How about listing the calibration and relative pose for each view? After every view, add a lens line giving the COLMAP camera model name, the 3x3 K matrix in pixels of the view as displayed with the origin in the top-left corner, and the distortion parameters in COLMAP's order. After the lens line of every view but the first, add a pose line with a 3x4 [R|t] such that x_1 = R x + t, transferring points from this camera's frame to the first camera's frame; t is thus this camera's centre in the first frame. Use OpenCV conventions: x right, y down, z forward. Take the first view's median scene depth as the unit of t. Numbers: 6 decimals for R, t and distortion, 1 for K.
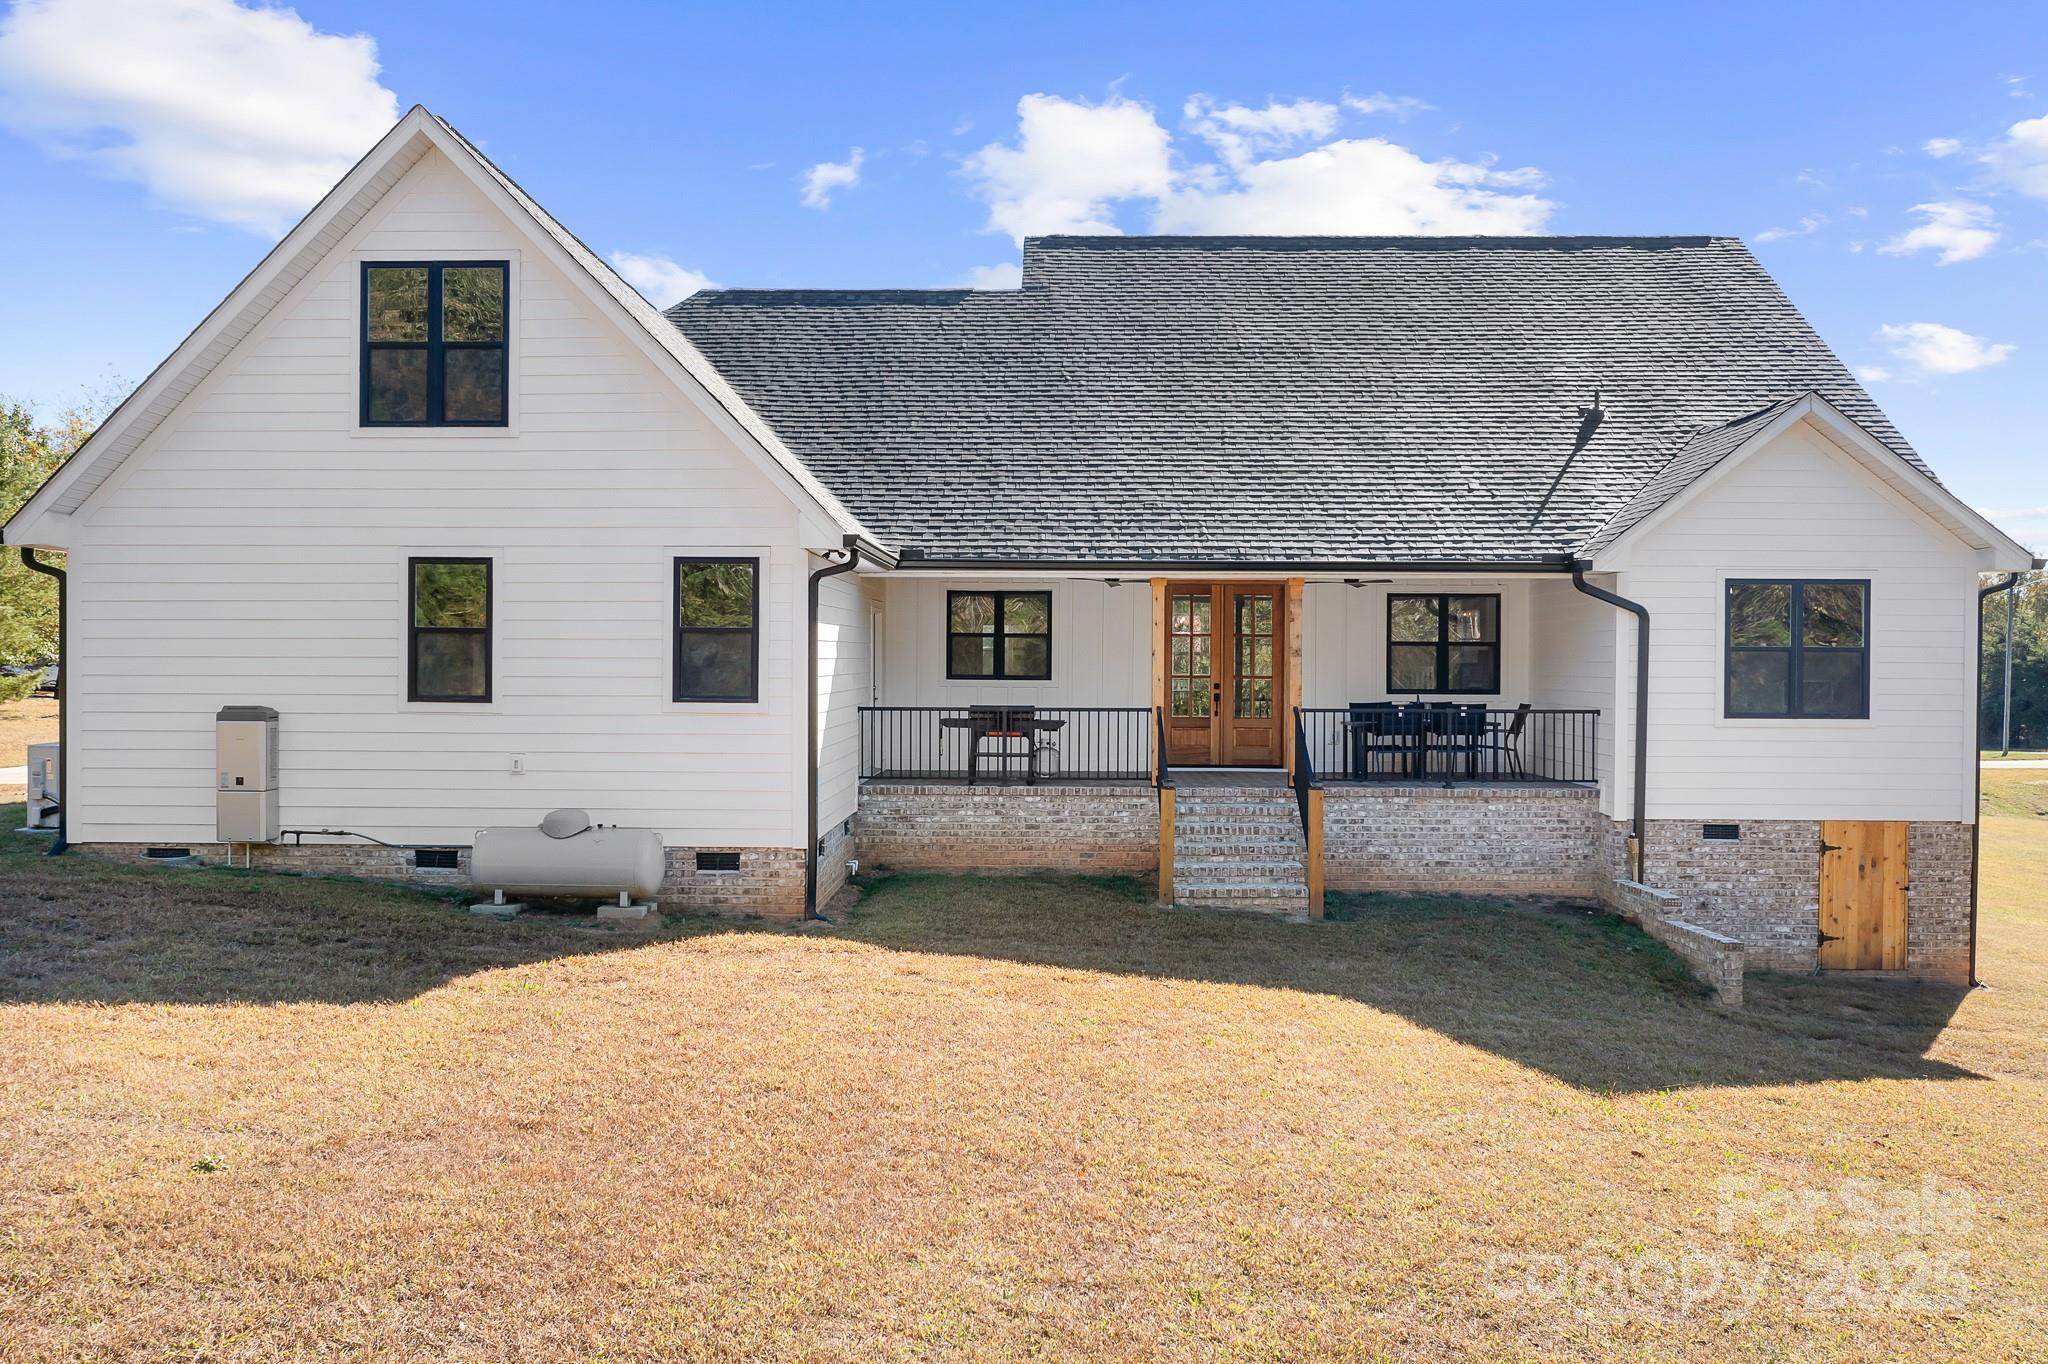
lens RADIAL K [[1632.4, 0, 1008.1], [0, 1632.4, 677.9], [0, 0, 1]] dist [-0.013894, -0.009380]
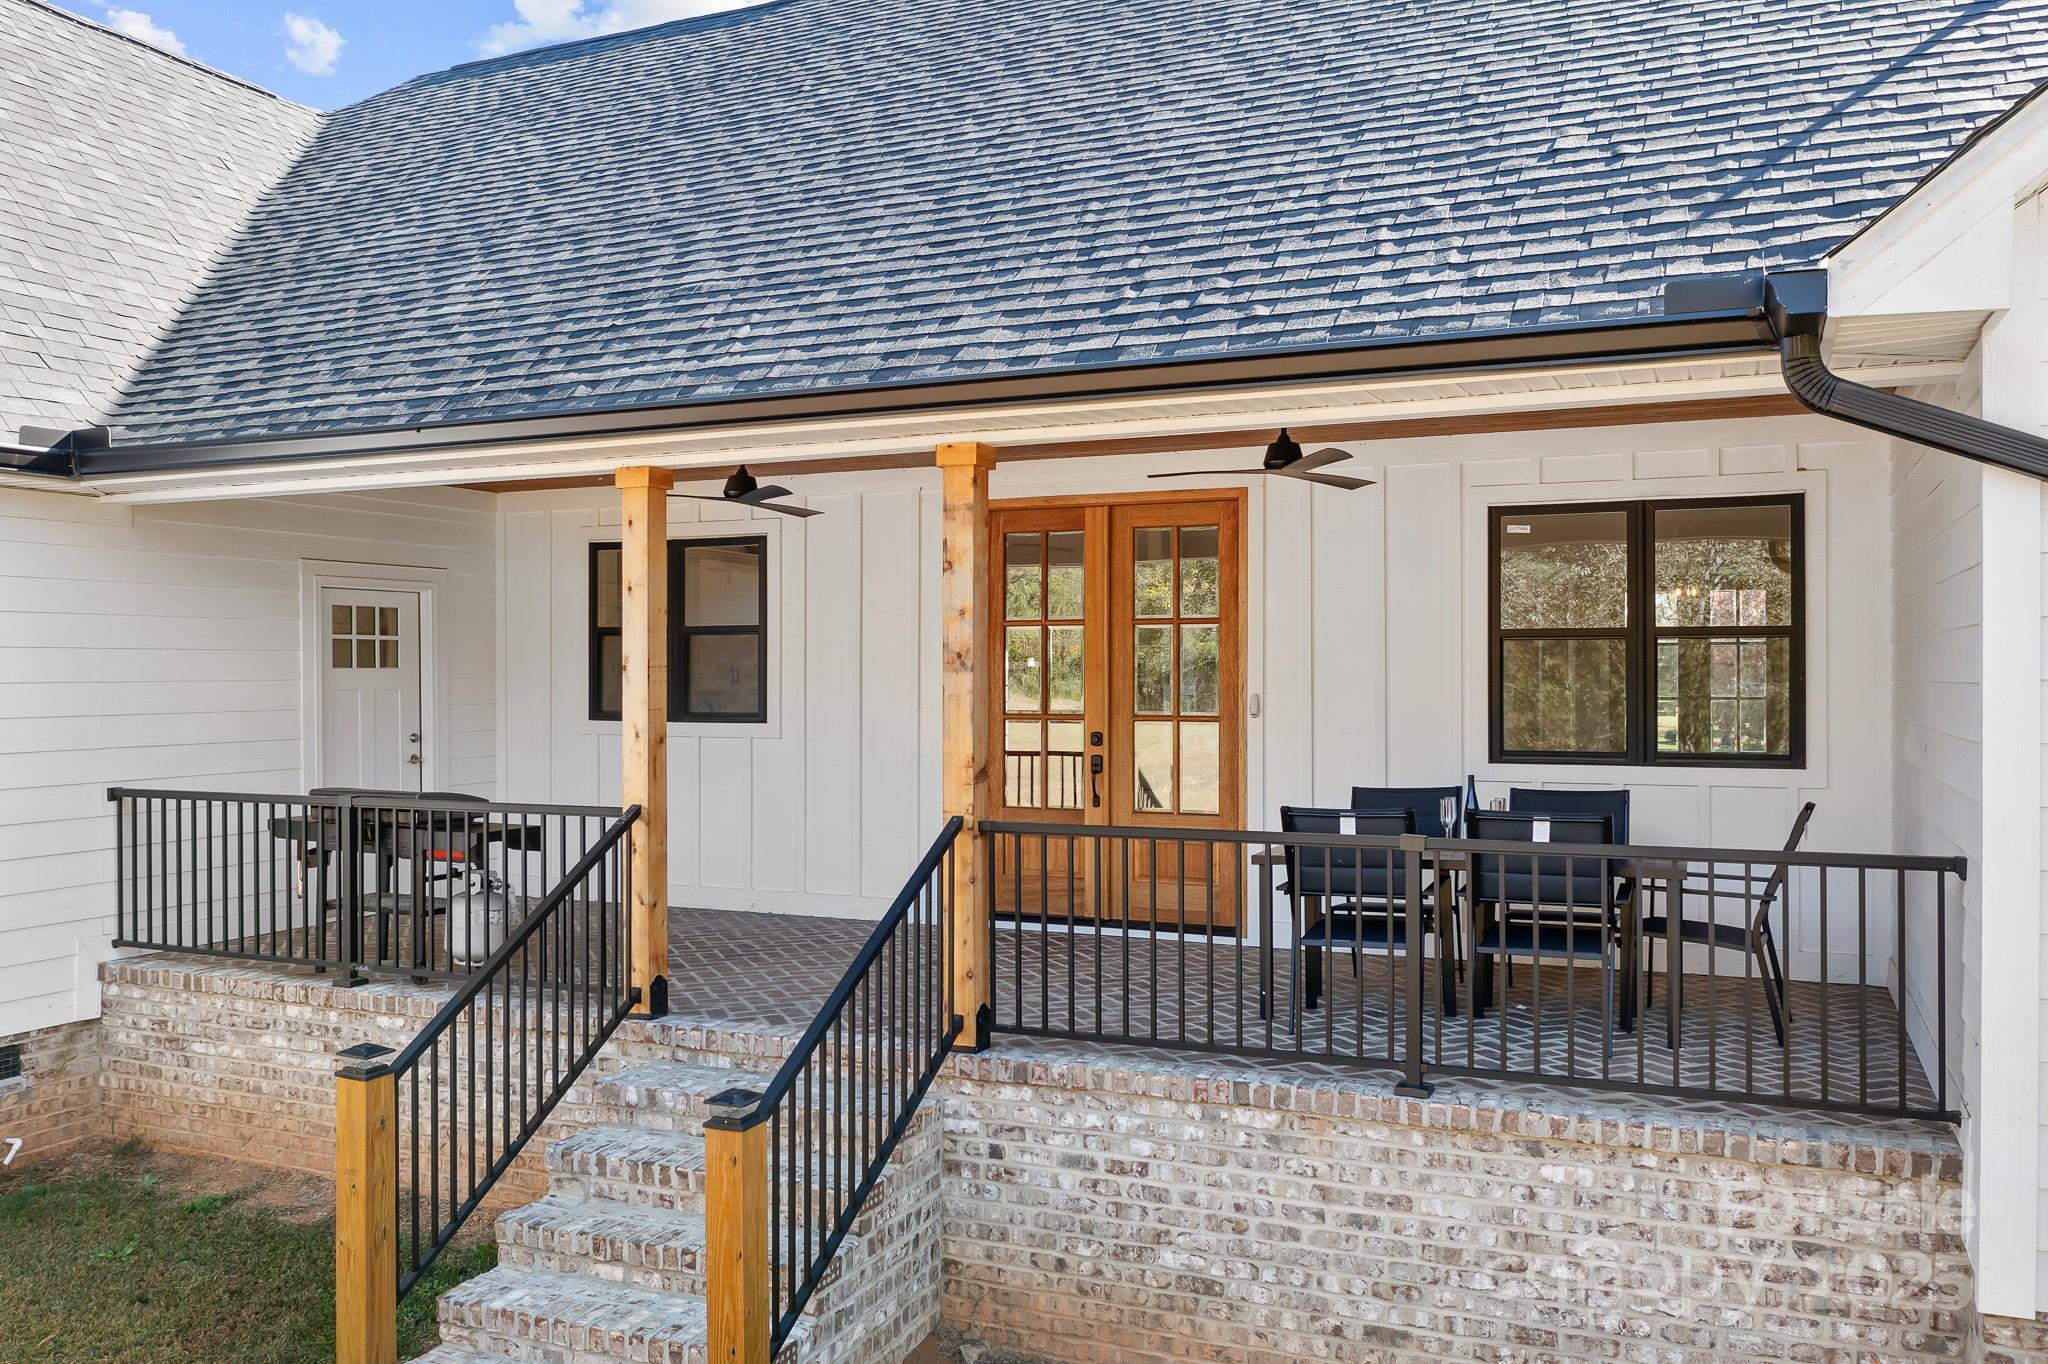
lens RADIAL K [[1632.4, 0, 1008.1], [0, 1632.4, 677.9], [0, 0, 1]] dist [-0.013894, -0.009380]
pose [[0.919145, -0.006342, -0.393869, 0.322524], [0.002470, 0.999944, -0.010335, -0.008203], [0.393913, 0.008527, 0.919108, 0.685541]]
